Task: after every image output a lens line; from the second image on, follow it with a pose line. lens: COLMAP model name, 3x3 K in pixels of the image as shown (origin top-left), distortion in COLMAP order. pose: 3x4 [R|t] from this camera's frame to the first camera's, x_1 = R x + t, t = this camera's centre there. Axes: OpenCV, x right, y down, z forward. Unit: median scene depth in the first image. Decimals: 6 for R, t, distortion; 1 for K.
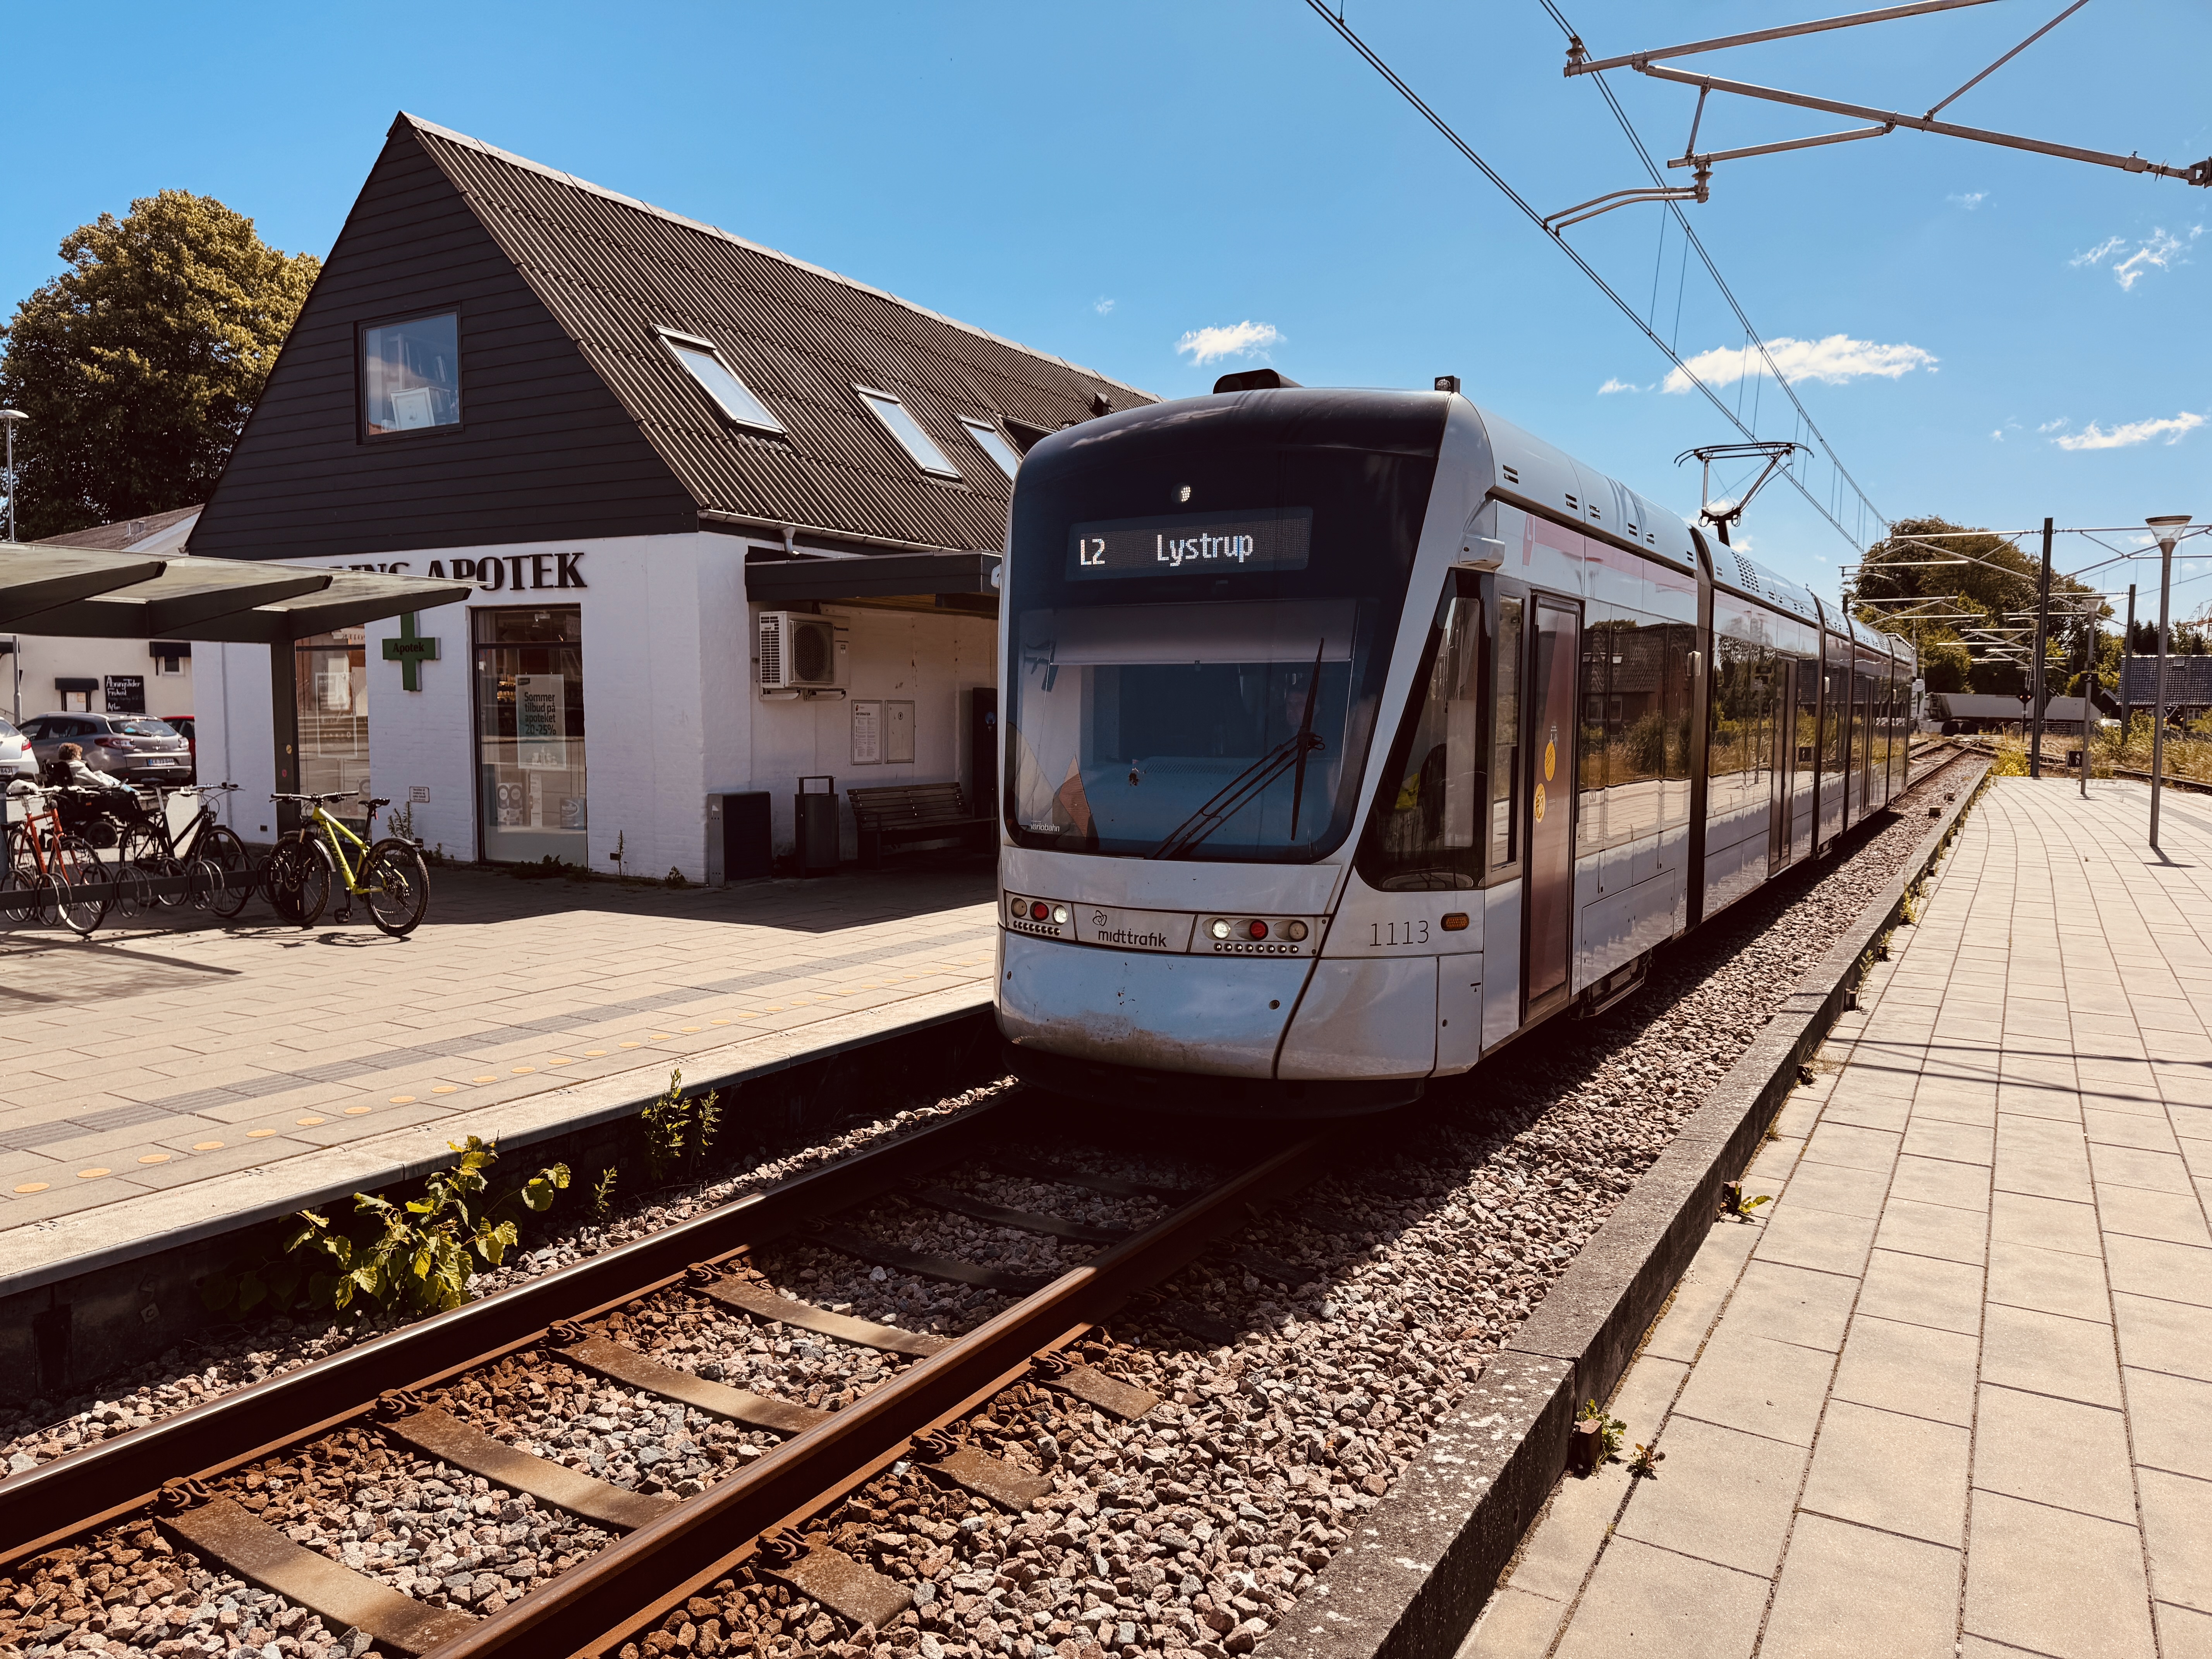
lens RADIAL K [[1553.7, 0, 1091.0], [0, 1553.7, 828.3], [0, 0, 1]] dist [0.066754, -0.055251]
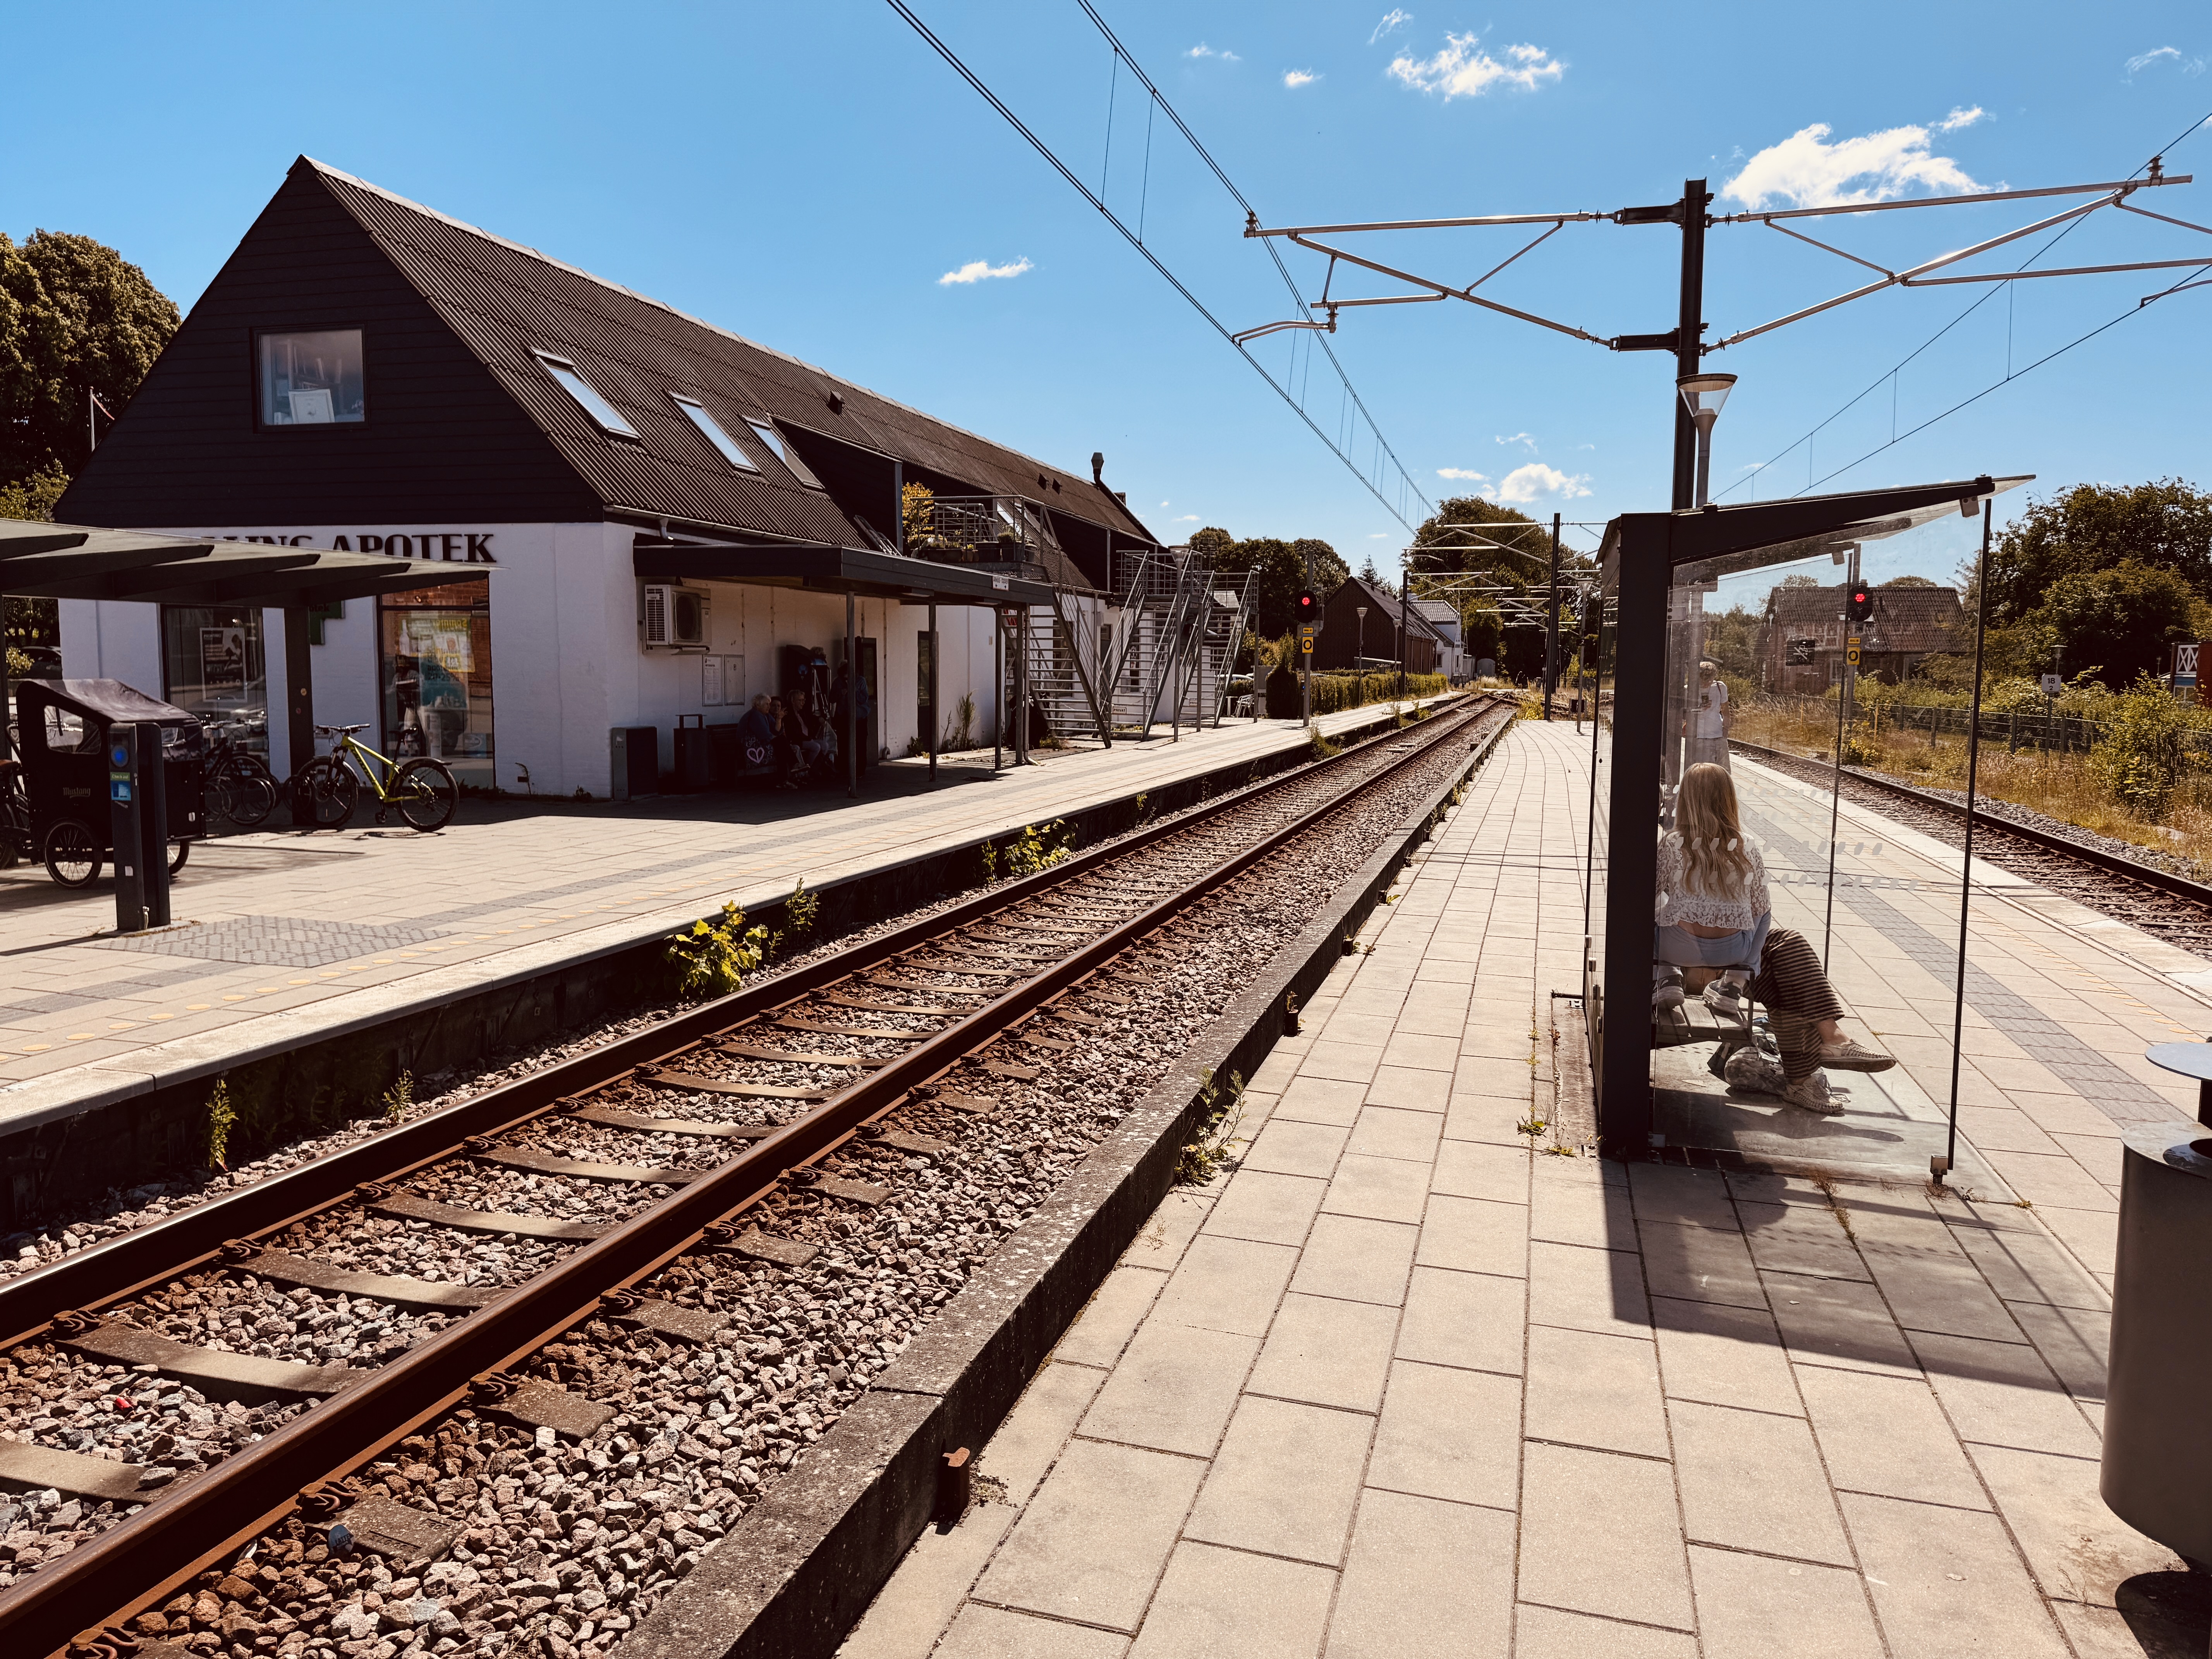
lens RADIAL K [[1551.4, 0, 1118.5], [0, 1551.4, 826.2], [0, 0, 1]] dist [0.065162, -0.052100]
pose [[0.965105, -0.023122, 0.260840, -0.245633], [0.015656, 0.999407, 0.030662, 0.034830], [-0.261394, -0.025508, 0.964895, -0.469387]]
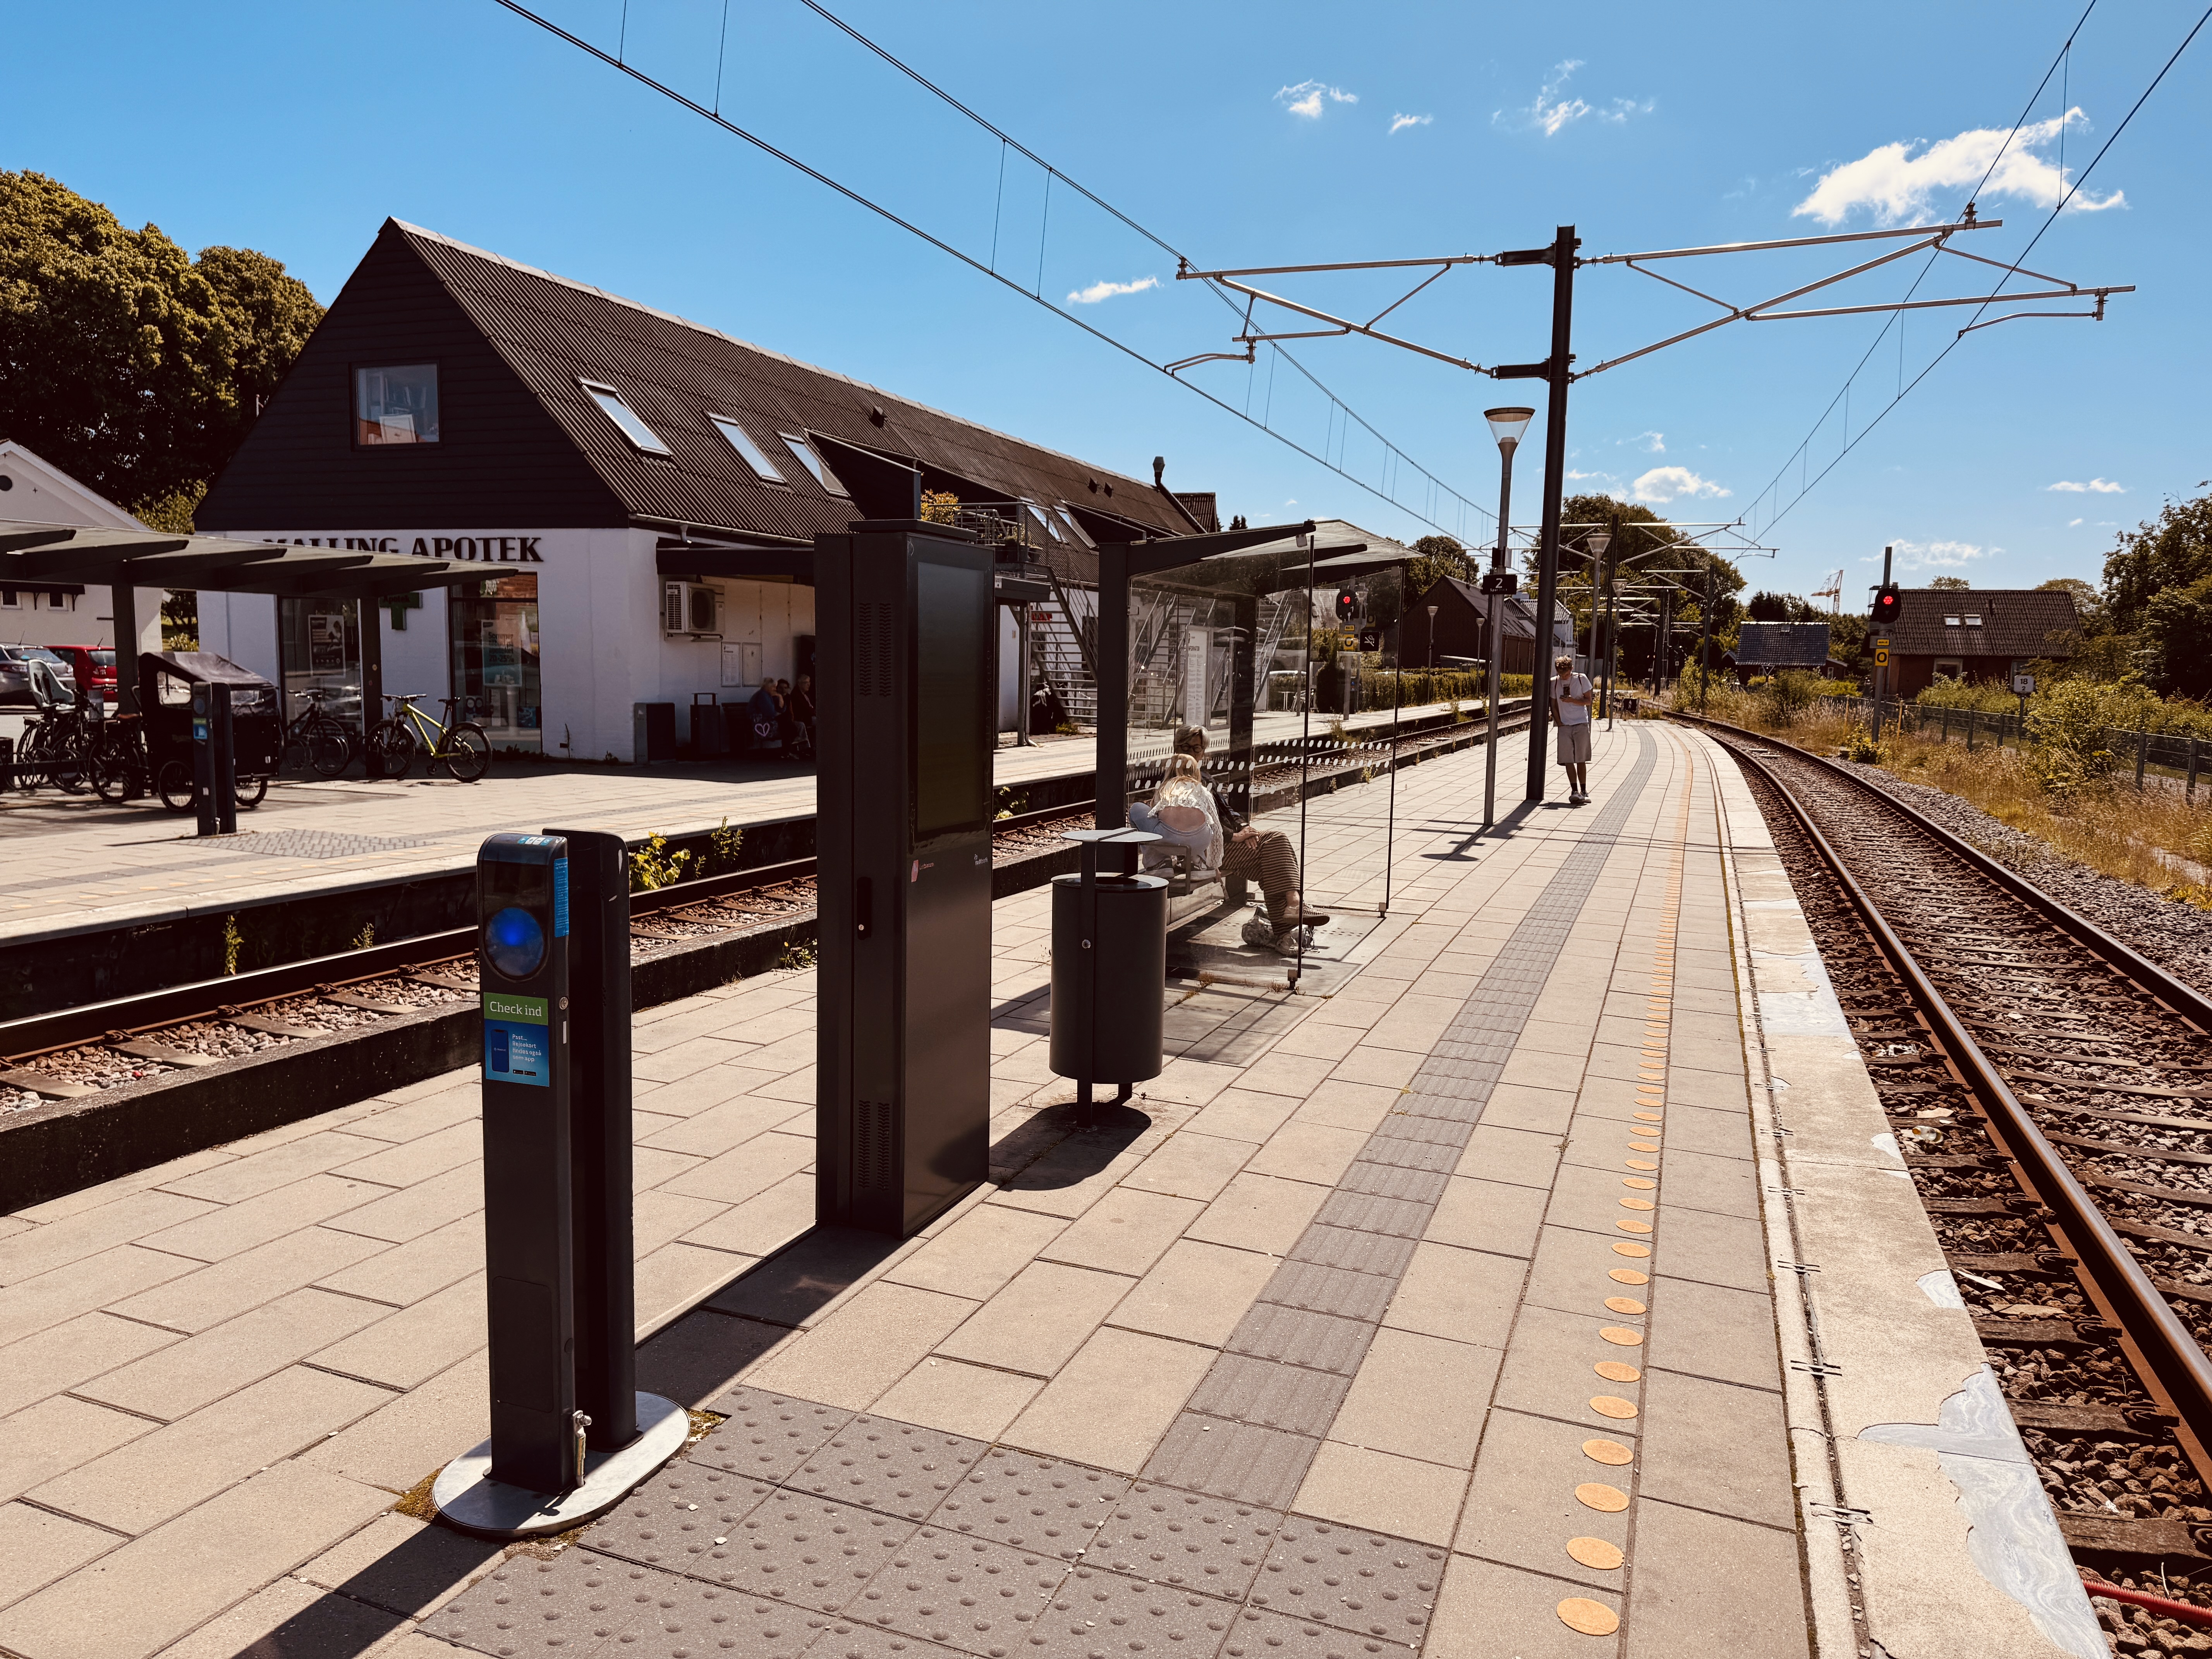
lens RADIAL K [[1556.6, 0, 1108.4], [0, 1556.6, 849.6], [0, 0, 1]] dist [0.079823, -0.072660]
pose [[0.984874, -0.006436, 0.173155, -0.079317], [-0.001419, 0.998977, 0.045202, 0.068403], [-0.173269, -0.044764, 0.983857, -0.785180]]
